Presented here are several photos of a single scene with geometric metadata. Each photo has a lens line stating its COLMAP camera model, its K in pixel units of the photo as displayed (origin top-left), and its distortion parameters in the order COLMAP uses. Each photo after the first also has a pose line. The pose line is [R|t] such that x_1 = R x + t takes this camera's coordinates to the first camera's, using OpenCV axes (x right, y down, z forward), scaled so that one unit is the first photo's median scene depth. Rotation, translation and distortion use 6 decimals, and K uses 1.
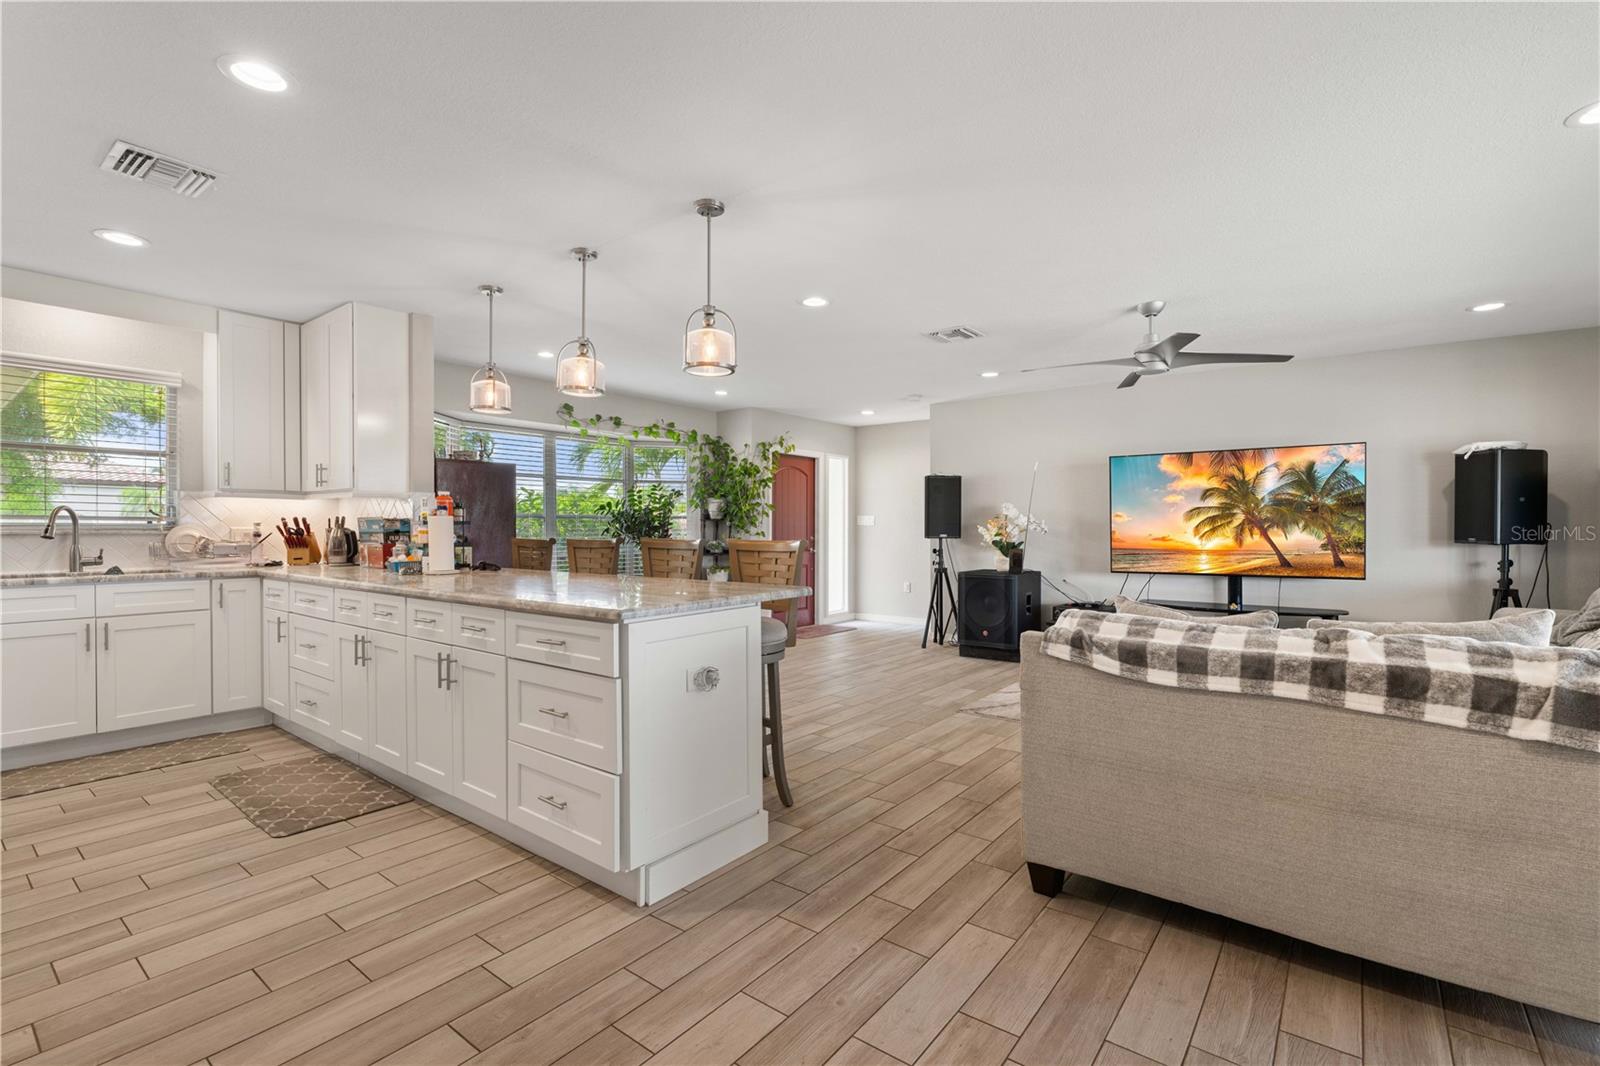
lens RADIAL K [[717.4, 0, 806.0], [0, 717.4, 530.4], [0, 0, 1]] dist [-0.001870, 0.001481]
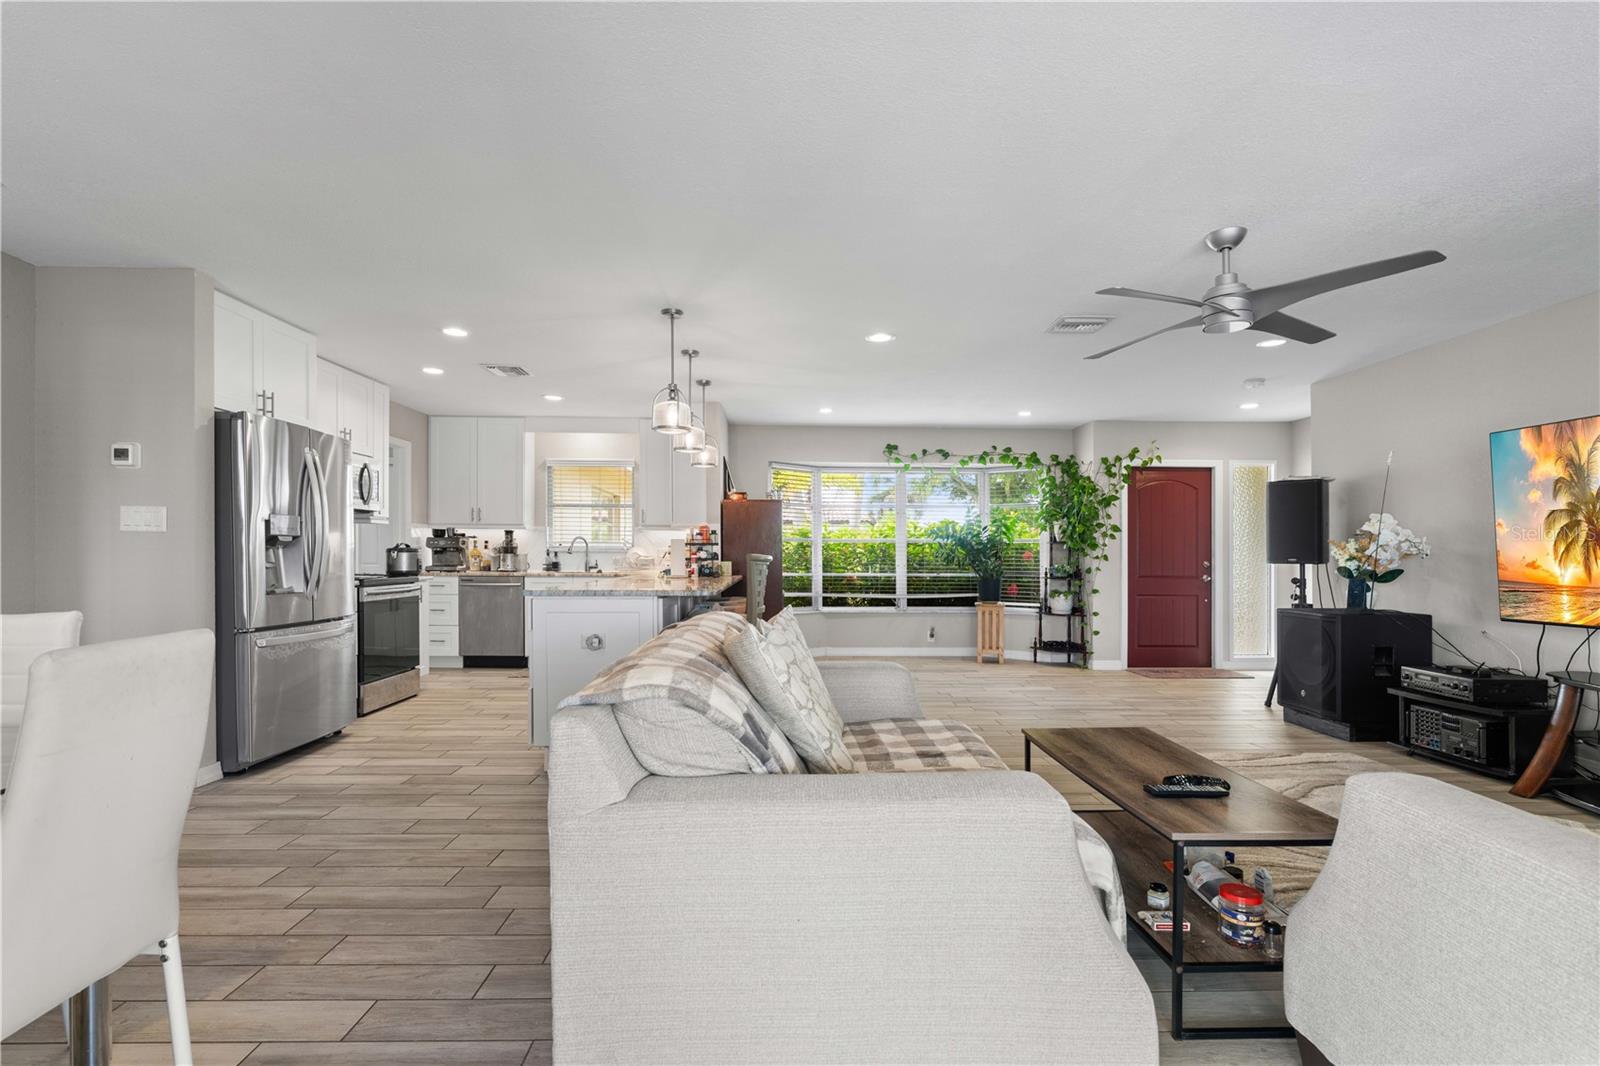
lens RADIAL K [[729.6, 0, 801.5], [0, 729.6, 548.1], [0, 0, 1]] dist [-0.004142, 0.000961]
pose [[0.632073, -0.004169, -0.774898, 0.694060], [-0.007783, 0.999901, -0.011727, 0.011853], [0.774870, 0.013443, 0.631978, 0.187909]]
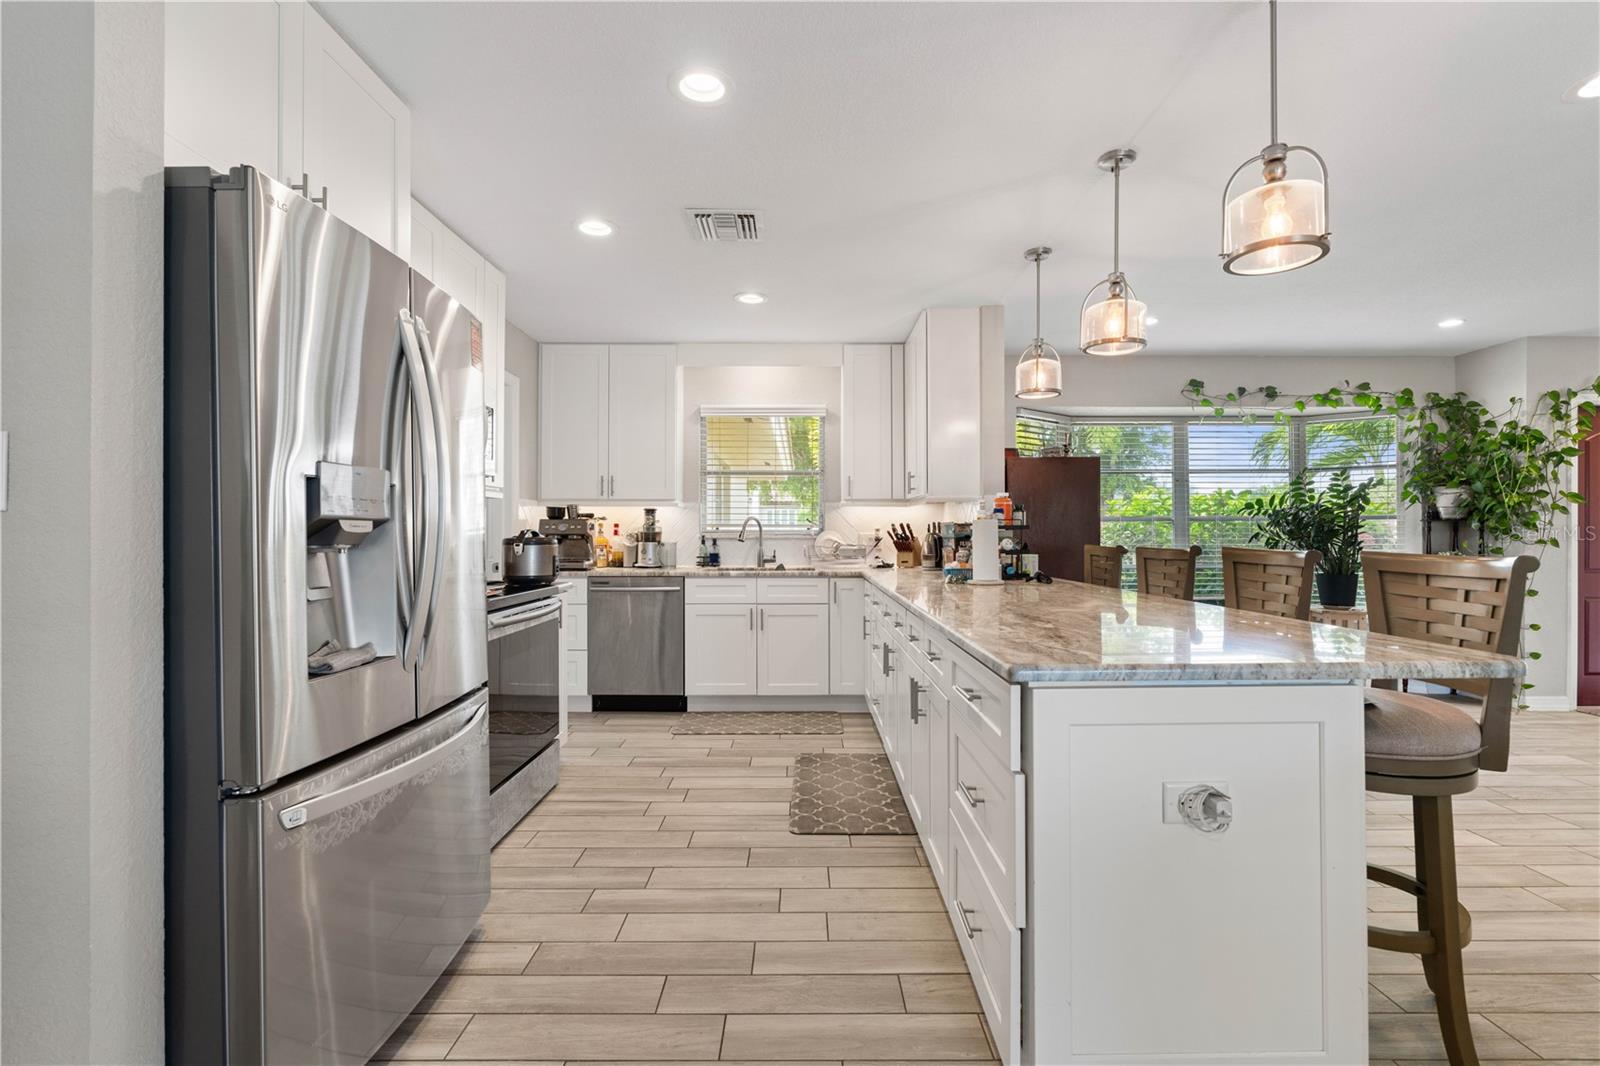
lens RADIAL K [[719.8, 0, 806.4], [0, 719.8, 531.1], [0, 0, 1]] dist [-0.002813, 0.000644]
pose [[0.611335, -0.004052, -0.791362, 0.056729], [-0.001017, 0.999982, -0.005906, -0.000133], [0.791371, 0.004415, 0.611320, 0.219580]]
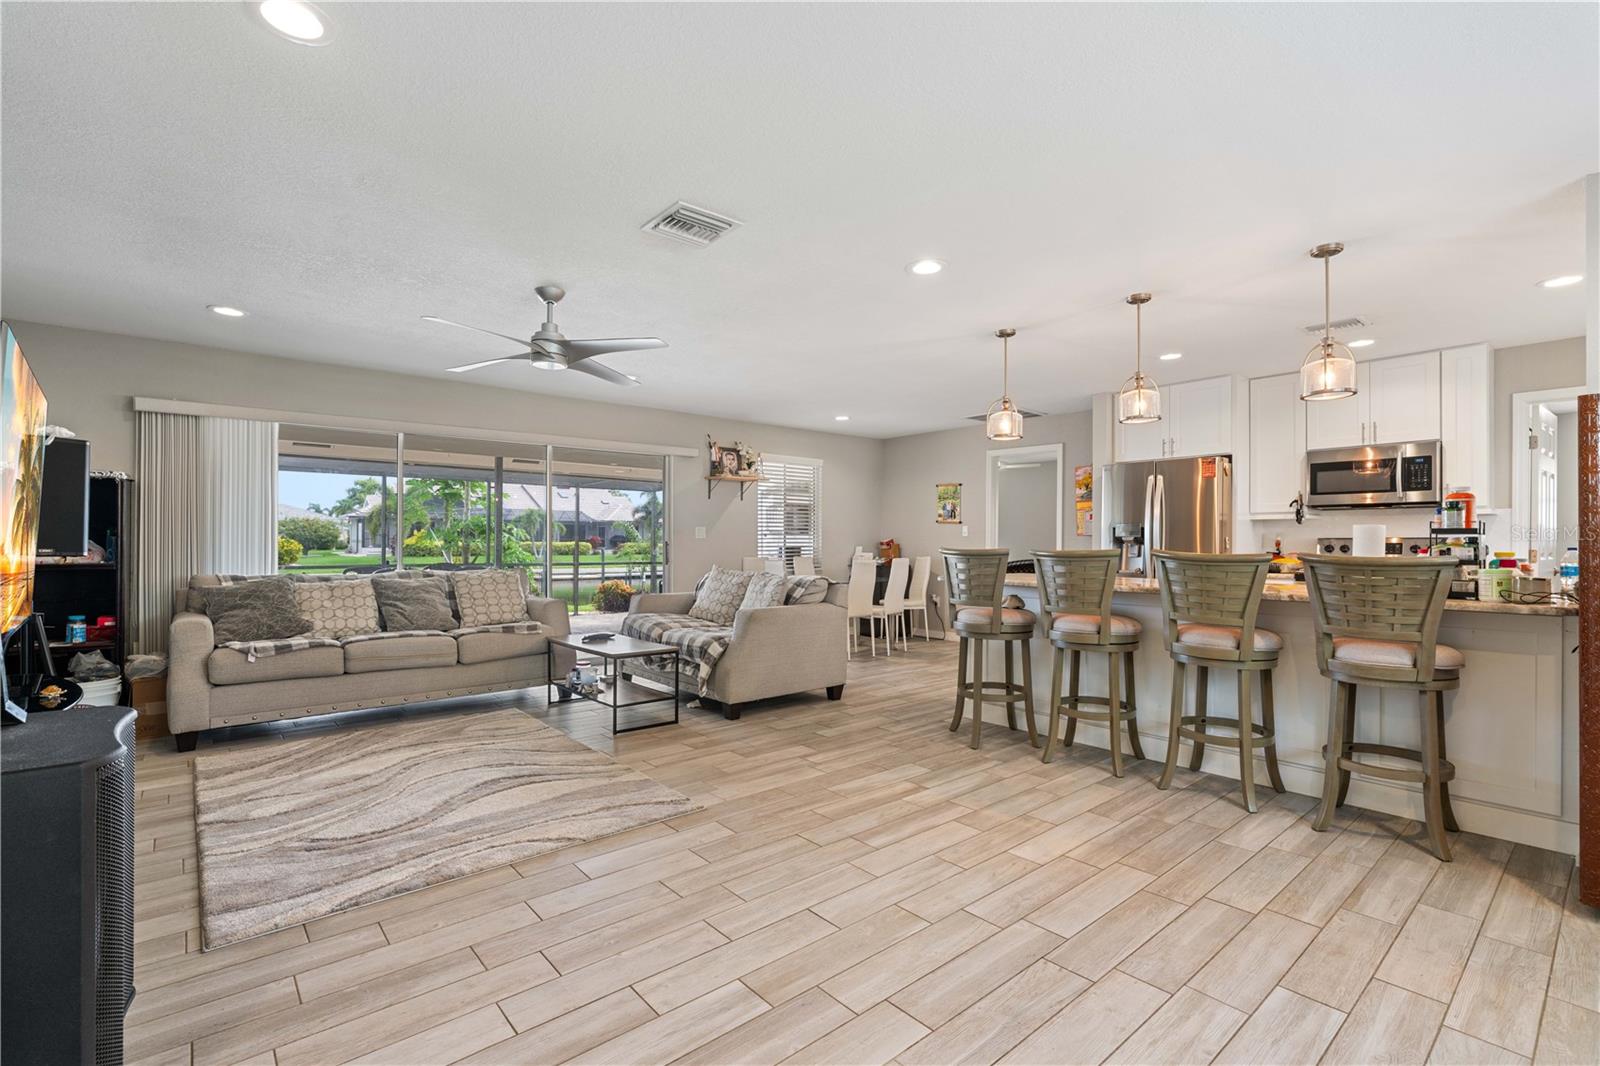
lens RADIAL K [[726.3, 0, 802.7], [0, 726.3, 543.7], [0, 0, 1]] dist [-0.003406, 0.000432]
pose [[-0.978438, -0.003325, 0.206516, -0.019028], [-0.002218, 0.999982, 0.005592, -0.000727], [-0.206531, 0.005013, -0.978427, 1.633342]]
